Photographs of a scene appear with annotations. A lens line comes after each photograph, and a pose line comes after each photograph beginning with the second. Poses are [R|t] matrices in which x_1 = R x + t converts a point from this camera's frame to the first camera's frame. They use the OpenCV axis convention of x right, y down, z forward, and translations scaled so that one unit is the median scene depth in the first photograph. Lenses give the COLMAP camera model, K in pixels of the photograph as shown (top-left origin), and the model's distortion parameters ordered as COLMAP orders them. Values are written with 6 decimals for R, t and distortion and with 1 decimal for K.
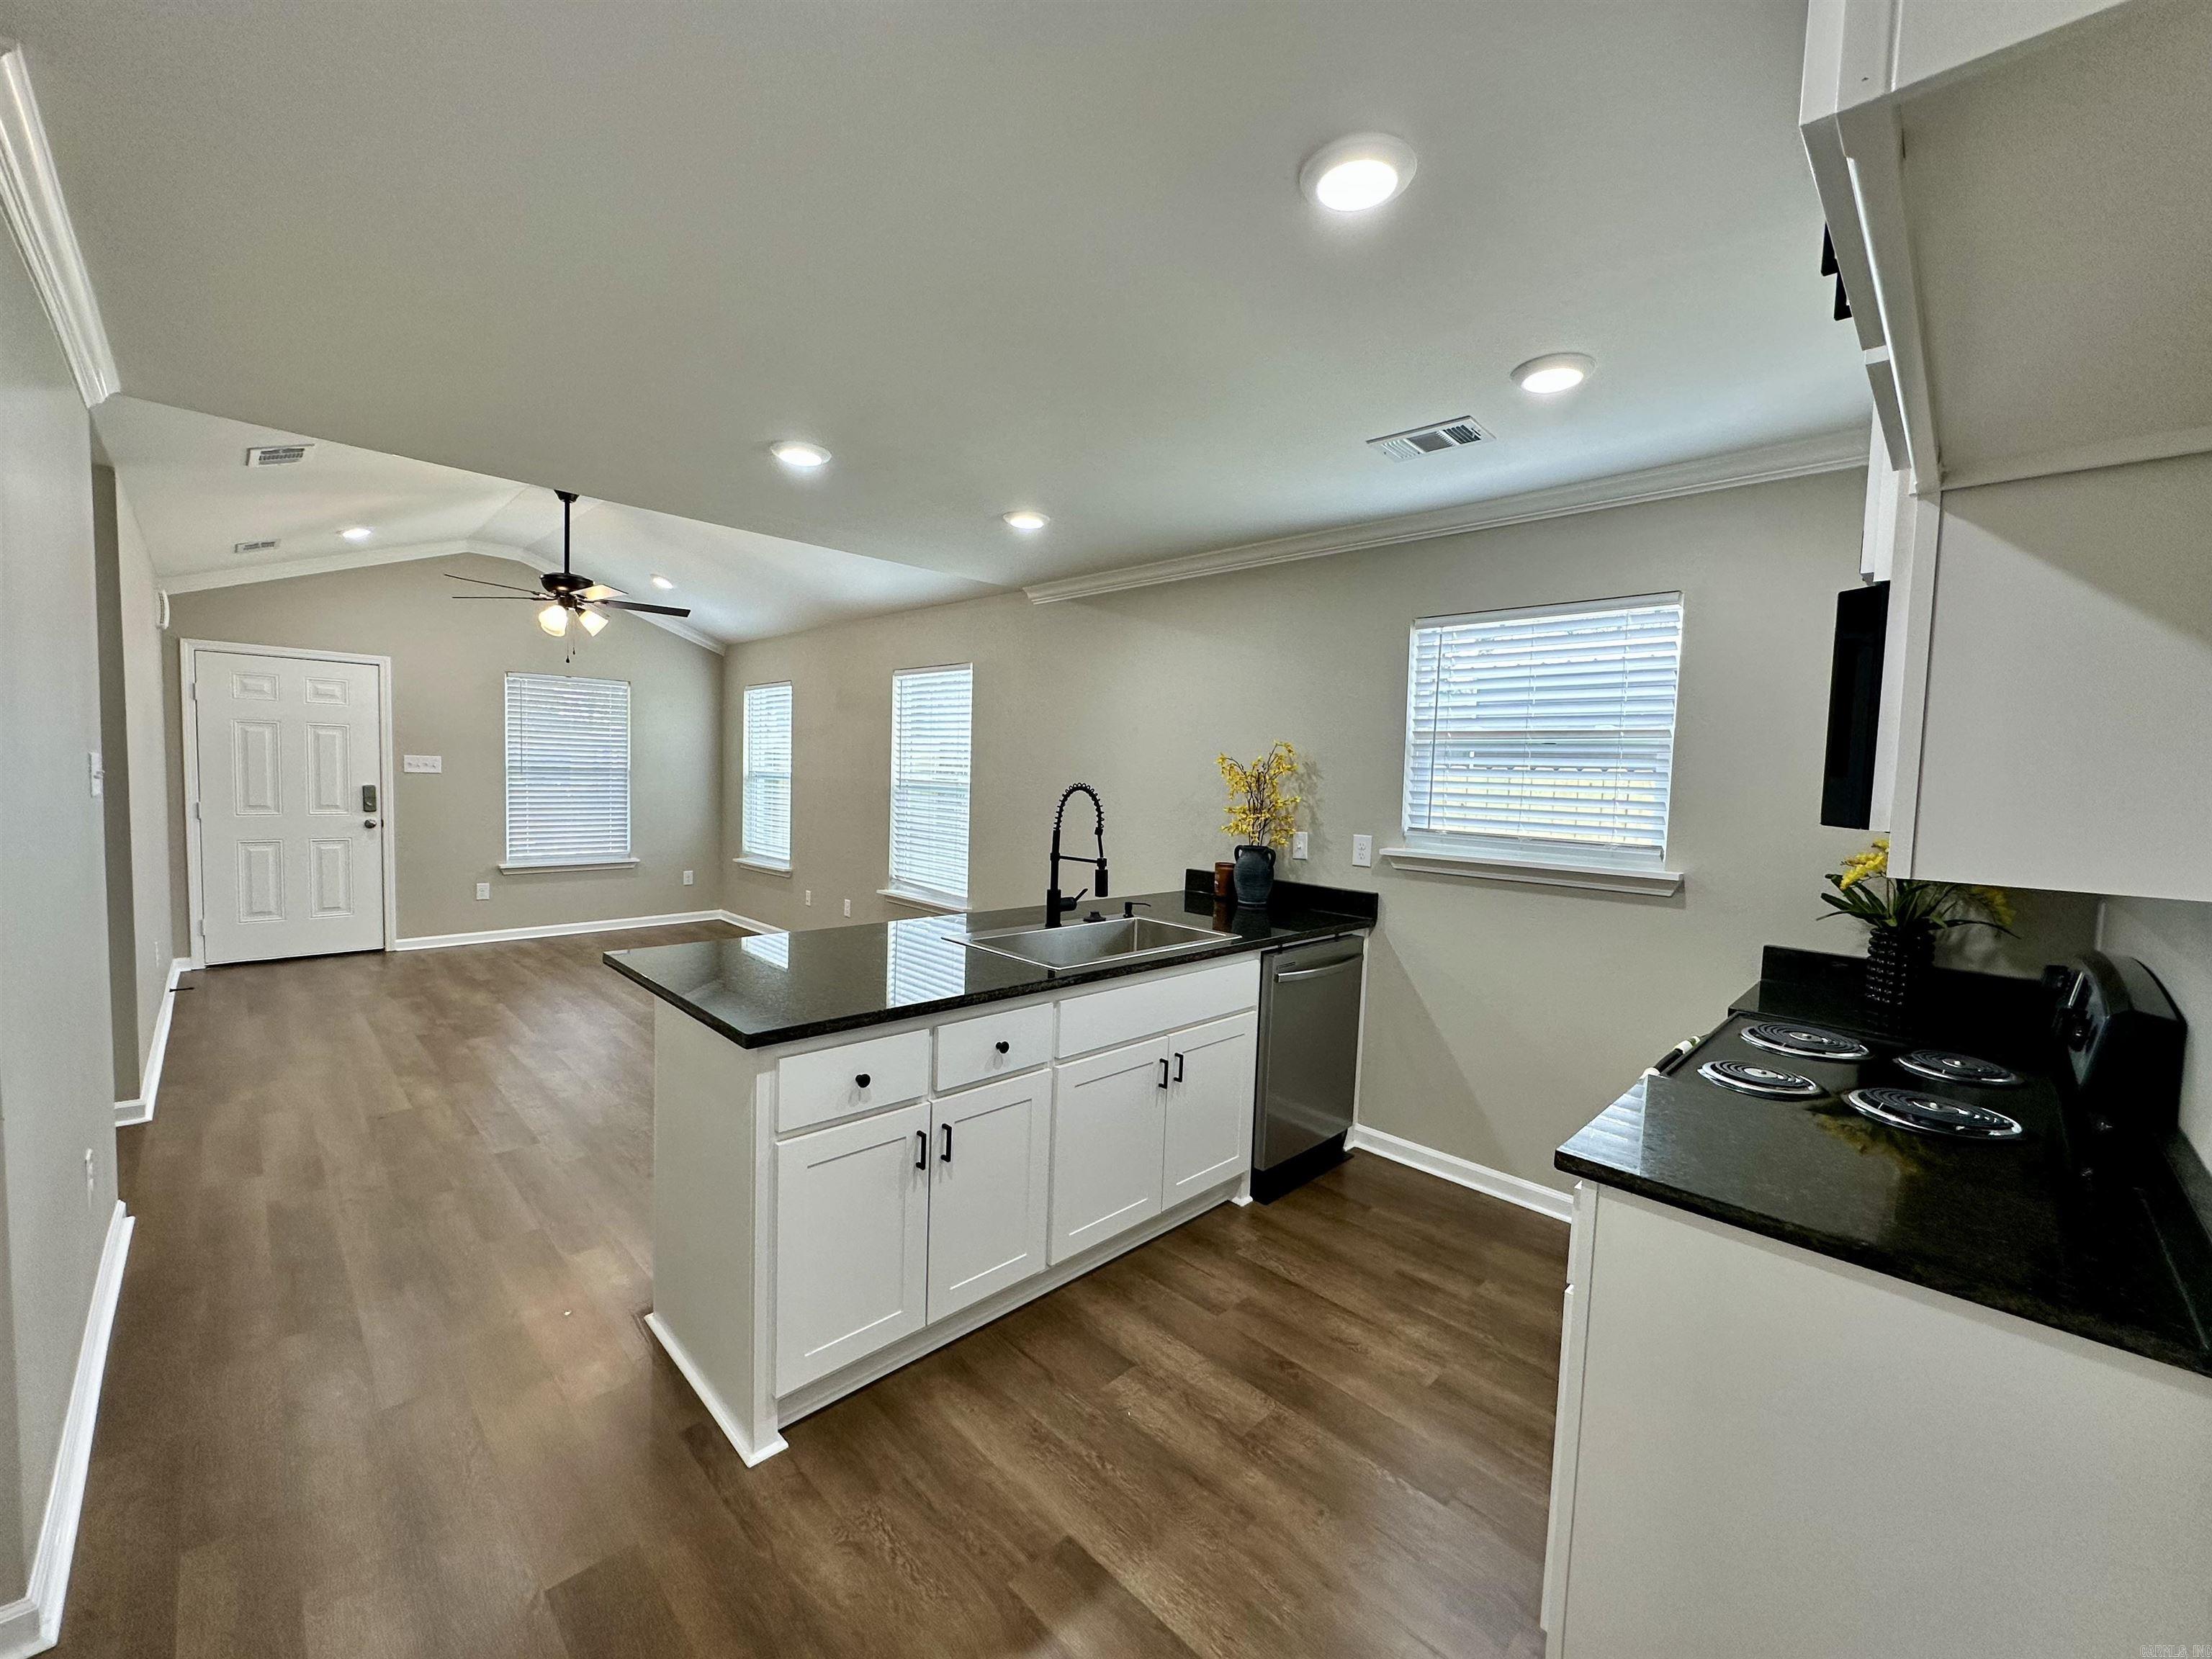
lens RADIAL K [[883.2, 0, 1101.2], [0, 883.2, 822.3], [0, 0, 1]] dist [0.000350, 0.000720]
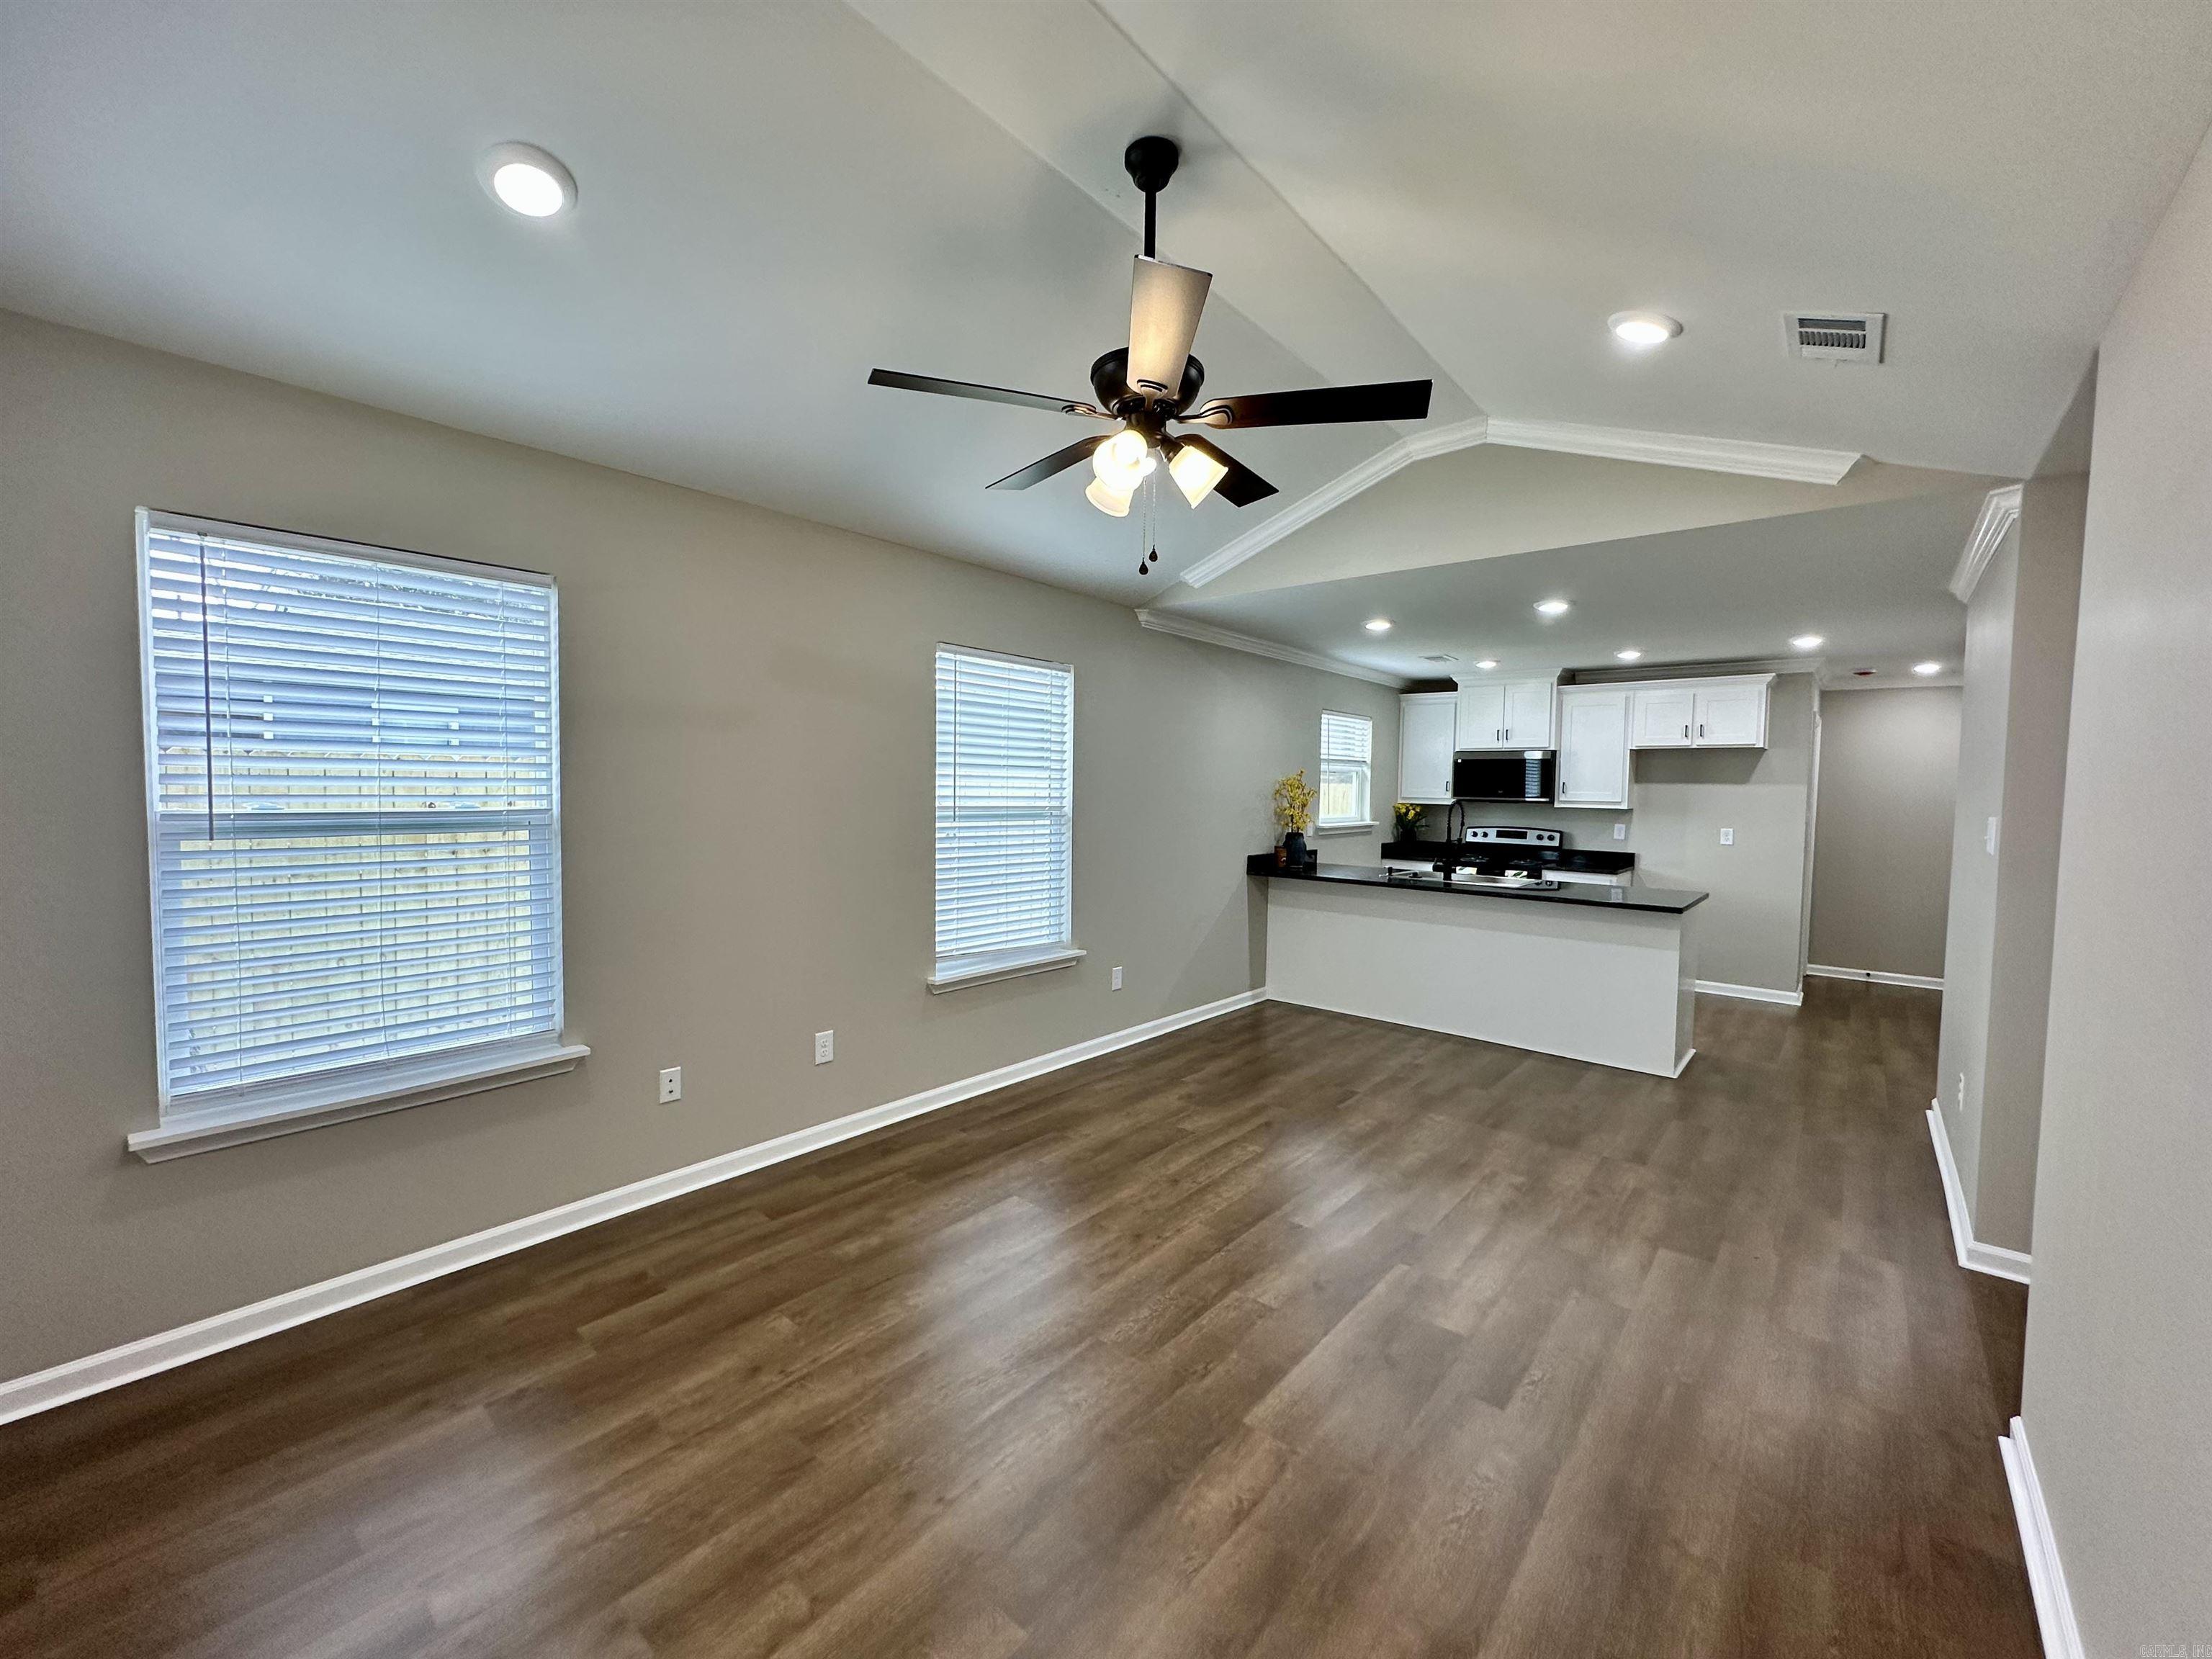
lens RADIAL K [[883.2, 0, 1104.2], [0, 883.2, 827.2], [0, 0, 1]] dist [0.000350, 0.000720]
pose [[-0.080998, -0.083329, 0.993225, -1.755230], [0.037065, 0.995558, 0.086547, -0.169295], [-0.996025, 0.043824, -0.077550, 1.806871]]
